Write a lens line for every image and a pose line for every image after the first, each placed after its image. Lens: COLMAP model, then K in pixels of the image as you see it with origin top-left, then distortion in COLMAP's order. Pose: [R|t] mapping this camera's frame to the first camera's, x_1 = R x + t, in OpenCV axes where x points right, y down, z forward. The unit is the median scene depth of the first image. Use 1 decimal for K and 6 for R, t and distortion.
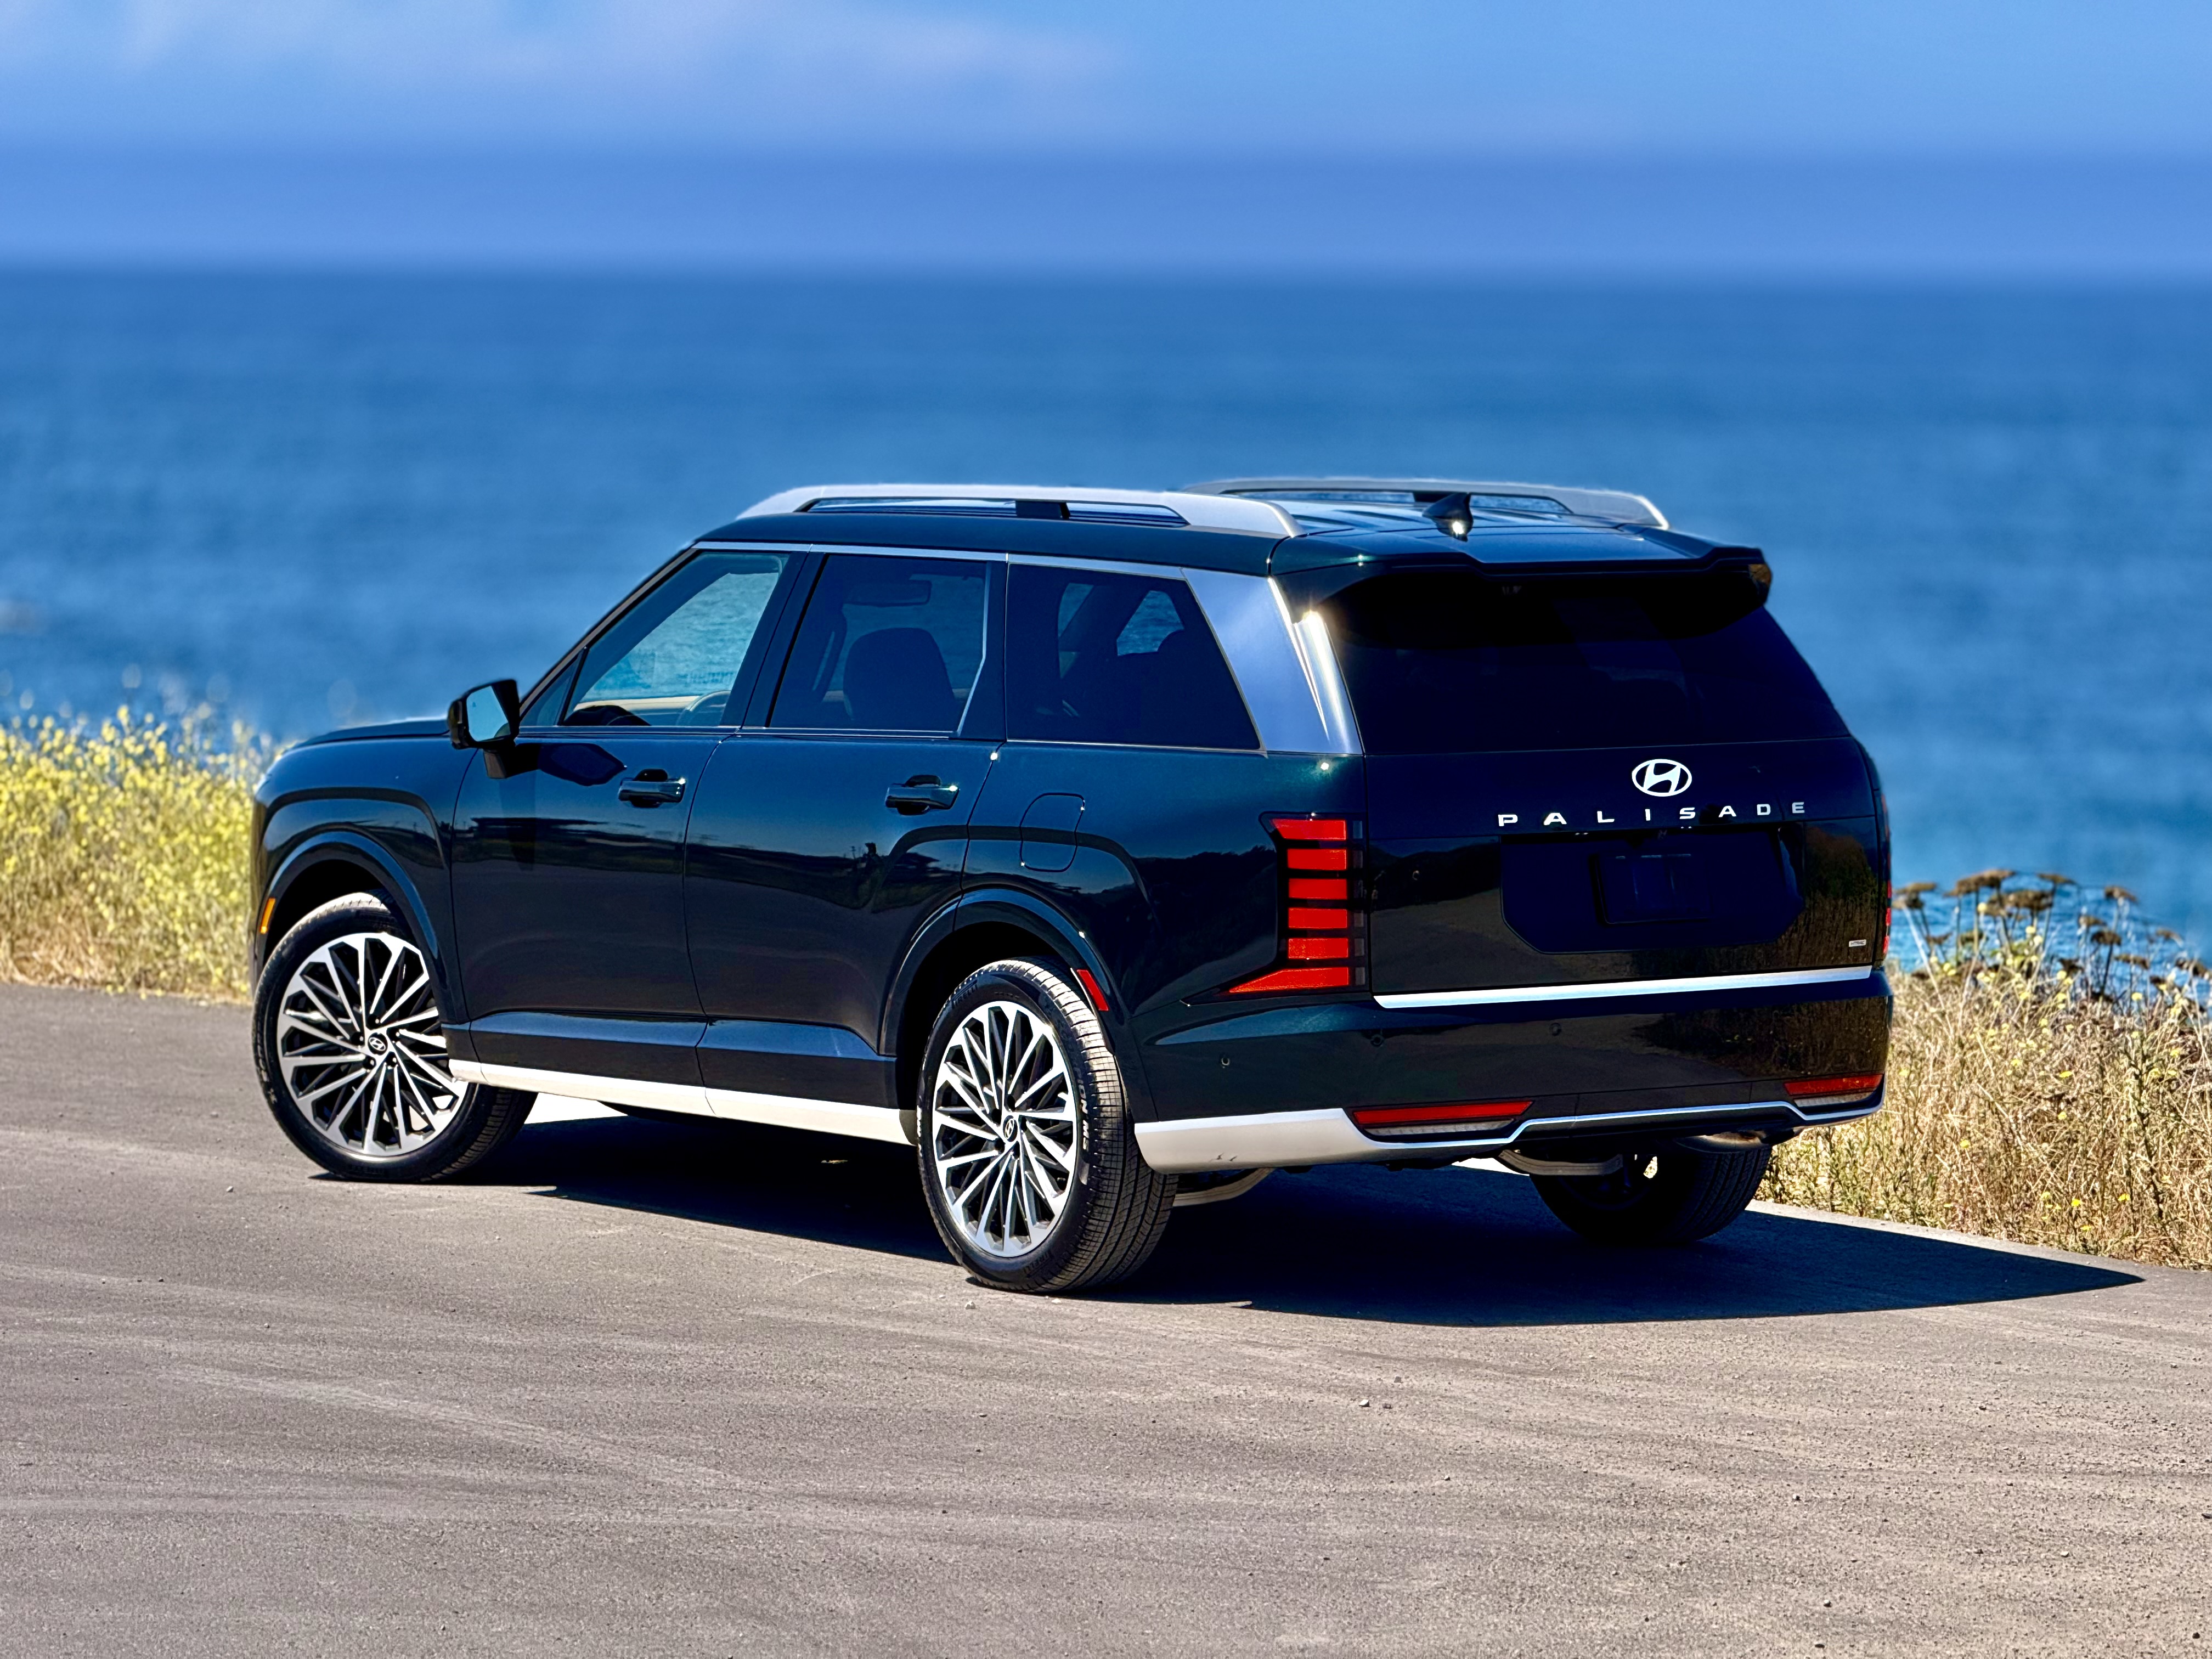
lens RADIAL K [[7736.1, 0, 1090.8], [0, 7736.1, 836.3], [0, 0, 1]] dist [0.147668, 0.000000]
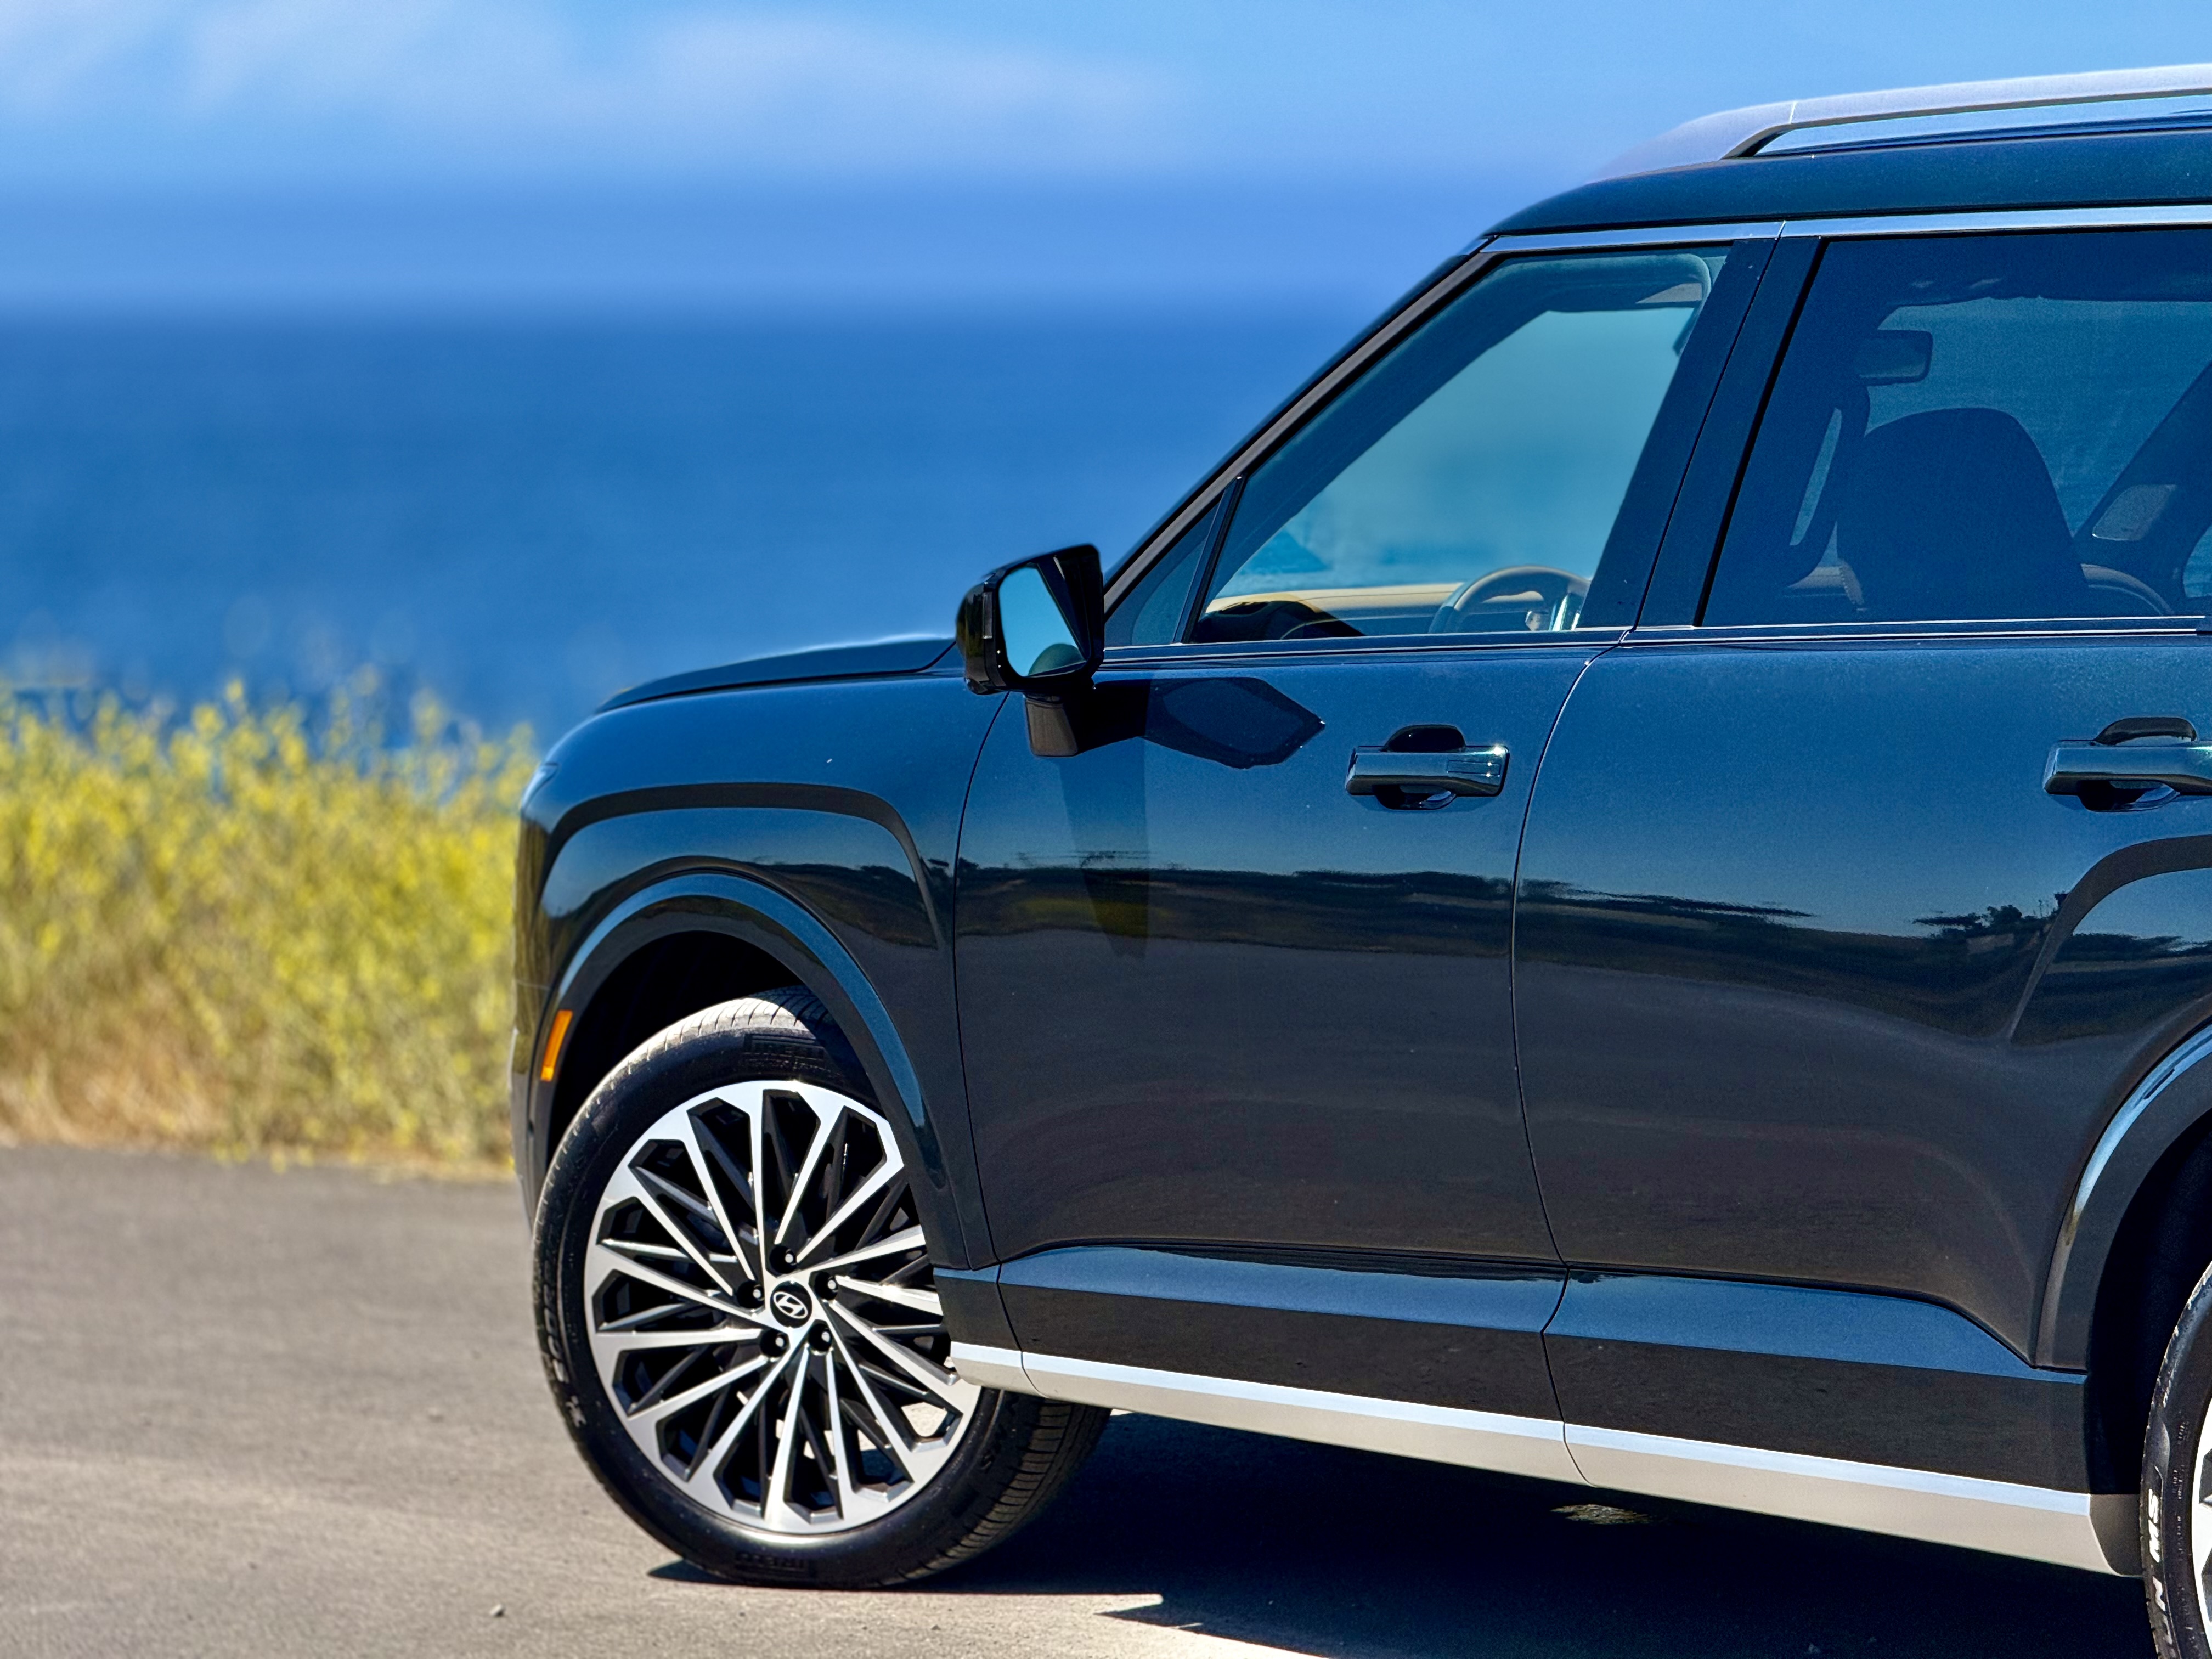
lens RADIAL K [[7736.1, 0, 1121.3], [0, 7736.1, 824.4], [0, 0, 1]] dist [0.147668, 0.000000]
pose [[0.999848, -0.017129, -0.003265, -0.068911], [0.017107, 0.999833, -0.006448, -0.000161], [0.003375, 0.006391, 0.999974, 0.508225]]
